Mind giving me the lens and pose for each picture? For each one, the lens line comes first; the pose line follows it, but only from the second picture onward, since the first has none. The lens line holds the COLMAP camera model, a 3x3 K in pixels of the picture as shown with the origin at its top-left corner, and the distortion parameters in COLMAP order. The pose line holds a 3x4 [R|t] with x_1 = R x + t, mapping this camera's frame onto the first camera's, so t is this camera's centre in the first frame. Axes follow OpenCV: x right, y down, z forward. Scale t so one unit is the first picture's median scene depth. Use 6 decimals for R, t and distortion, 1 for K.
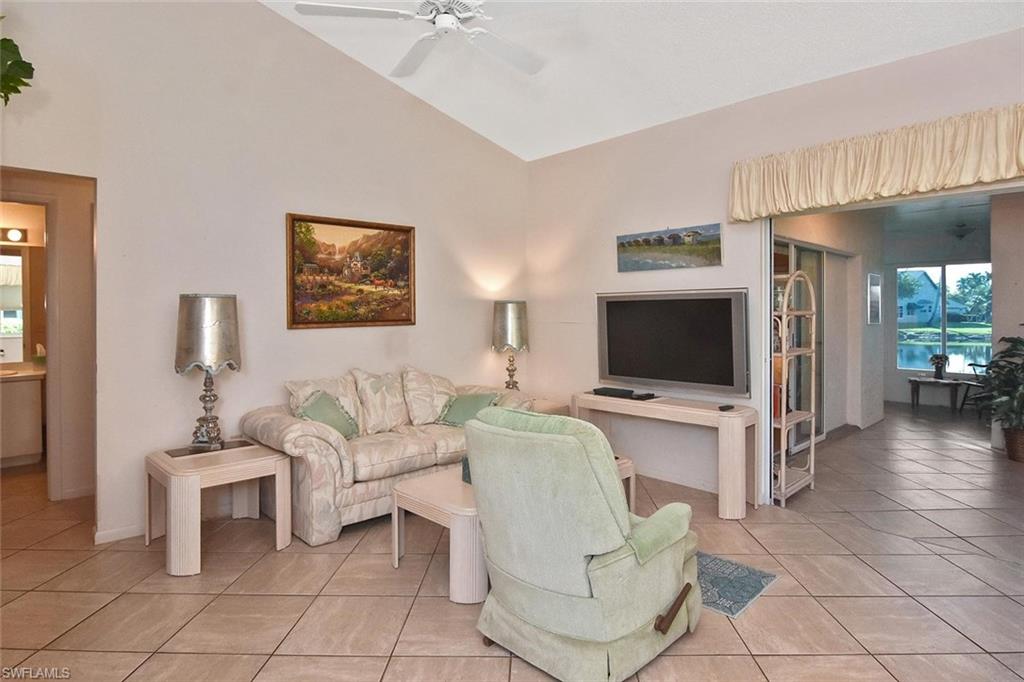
lens RADIAL K [[585.2, 0, 513.1], [0, 585.2, 317.2], [0, 0, 1]] dist [-0.007020, -0.001900]
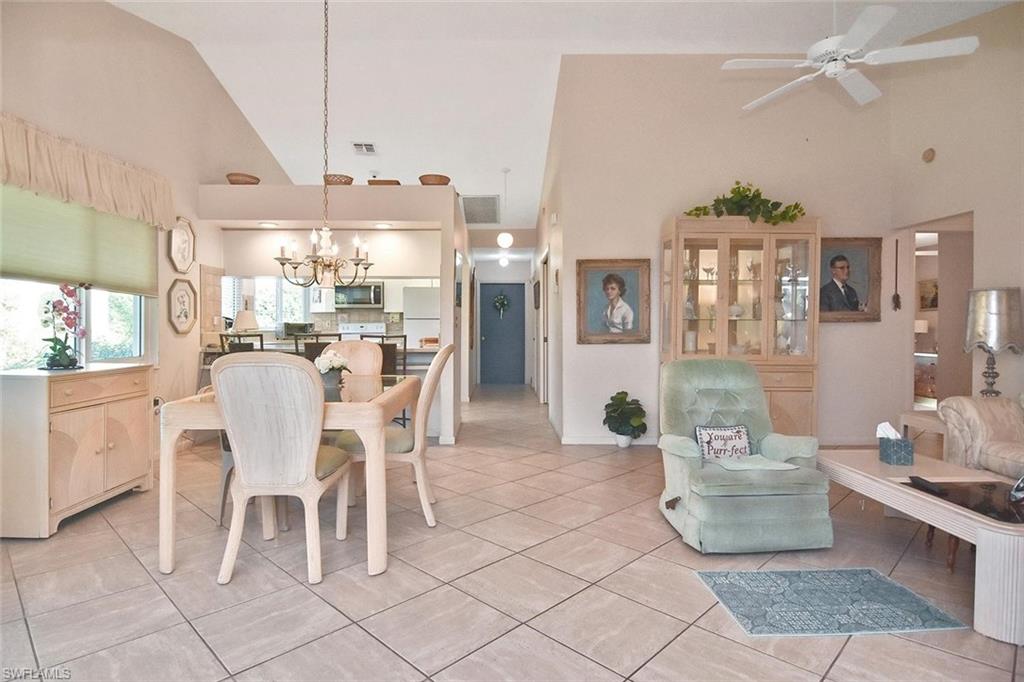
lens RADIAL K [[567.7, 0, 502.2], [0, 567.7, 336.2], [0, 0, 1]] dist [-0.008290, -0.004191]
pose [[-0.698046, 0.008719, -0.716000, 0.764466], [-0.009106, 0.999737, 0.021052, 0.032444], [0.715995, 0.021215, -0.697783, 0.814750]]
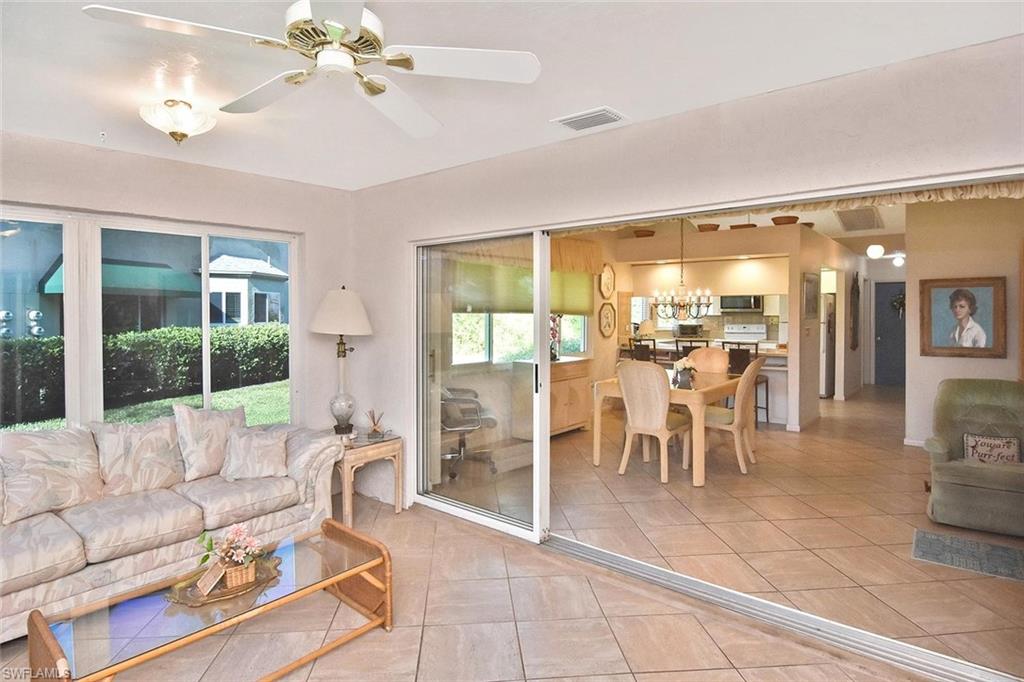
lens RADIAL K [[565.9, 0, 494.8], [0, 565.9, 309.7], [0, 0, 1]] dist [-0.006466, -0.000631]
pose [[-0.997071, 0.000577, -0.076482, 0.889446], [0.000089, 0.999980, 0.006376, -0.040782], [0.076484, 0.006350, -0.997051, 1.314212]]
